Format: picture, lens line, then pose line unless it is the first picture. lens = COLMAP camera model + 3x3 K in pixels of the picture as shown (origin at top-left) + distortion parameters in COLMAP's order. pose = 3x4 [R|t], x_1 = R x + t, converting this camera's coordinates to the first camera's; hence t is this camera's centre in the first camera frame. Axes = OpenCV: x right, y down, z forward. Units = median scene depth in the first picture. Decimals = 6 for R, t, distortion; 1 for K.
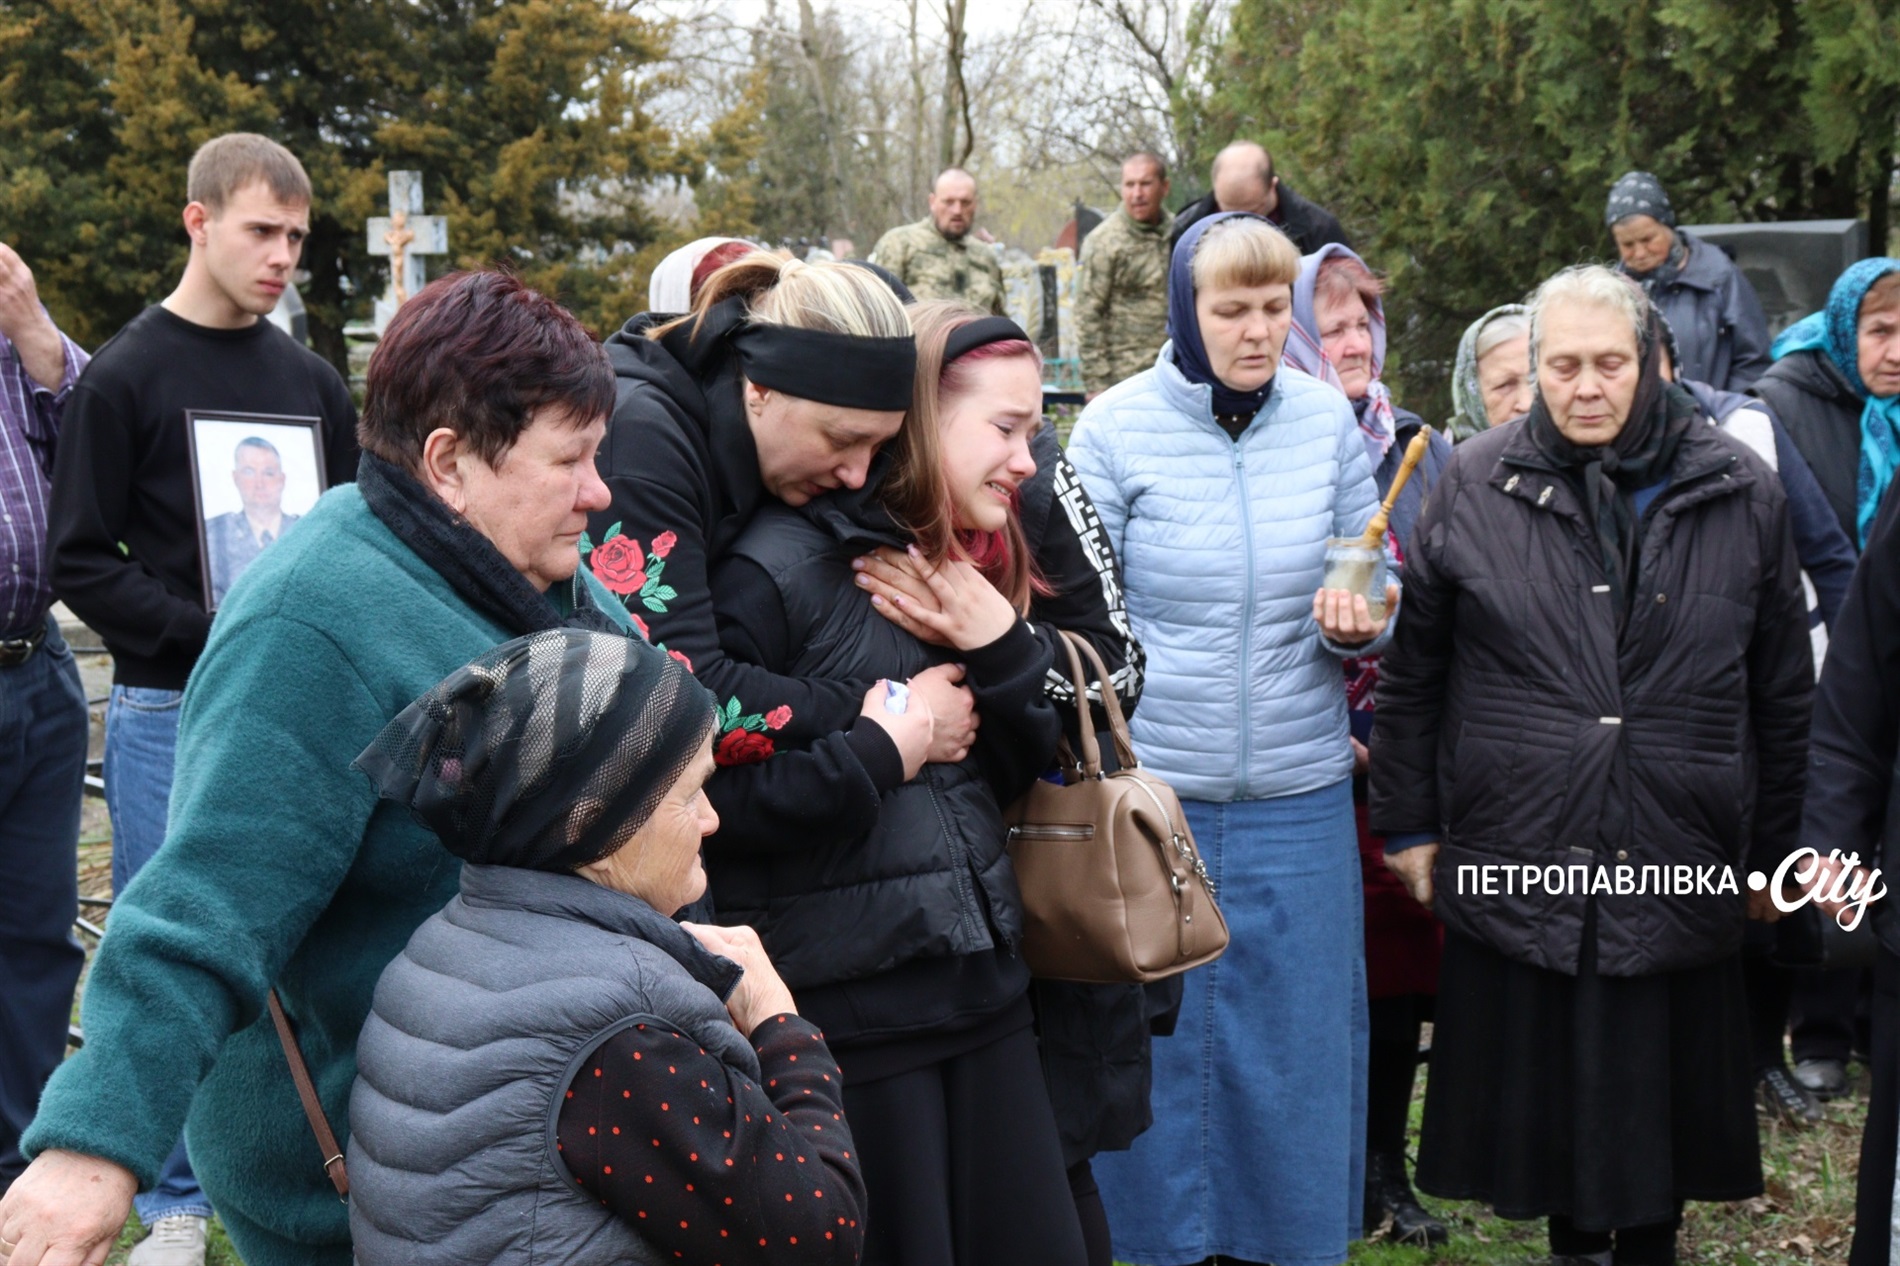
lens RADIAL K [[3300.9, 0, 943.7], [0, 3300.9, 634.7], [0, 0, 1]] dist [0.076493, 1.086856]
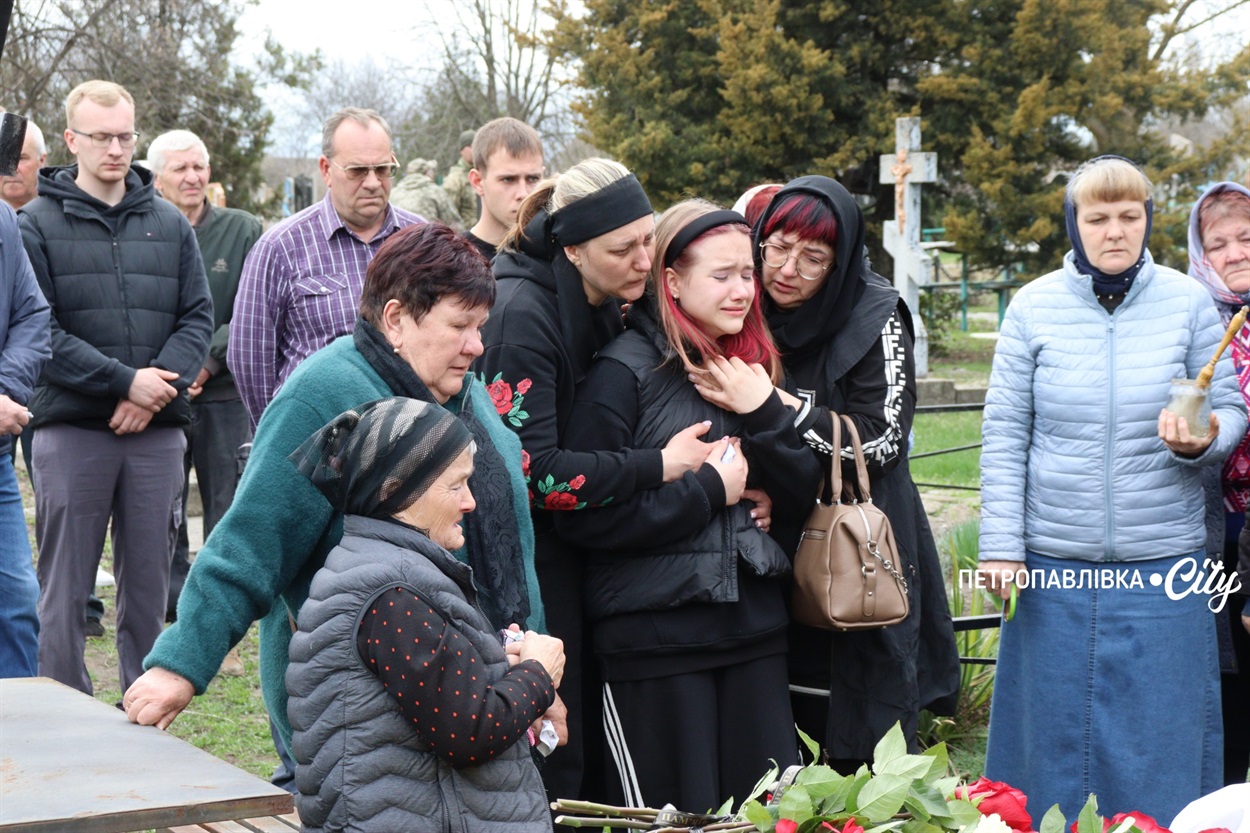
lens RADIAL K [[3076.1, 0, 625.8], [0, 3076.1, 384.6], [0, 0, 1]] dist [0.487700, -0.333504]
pose [[0.945309, 0.013844, -0.325883, 0.104285], [-0.028634, 0.998764, -0.040633, 0.010369], [0.324917, 0.047742, 0.944537, -0.118733]]
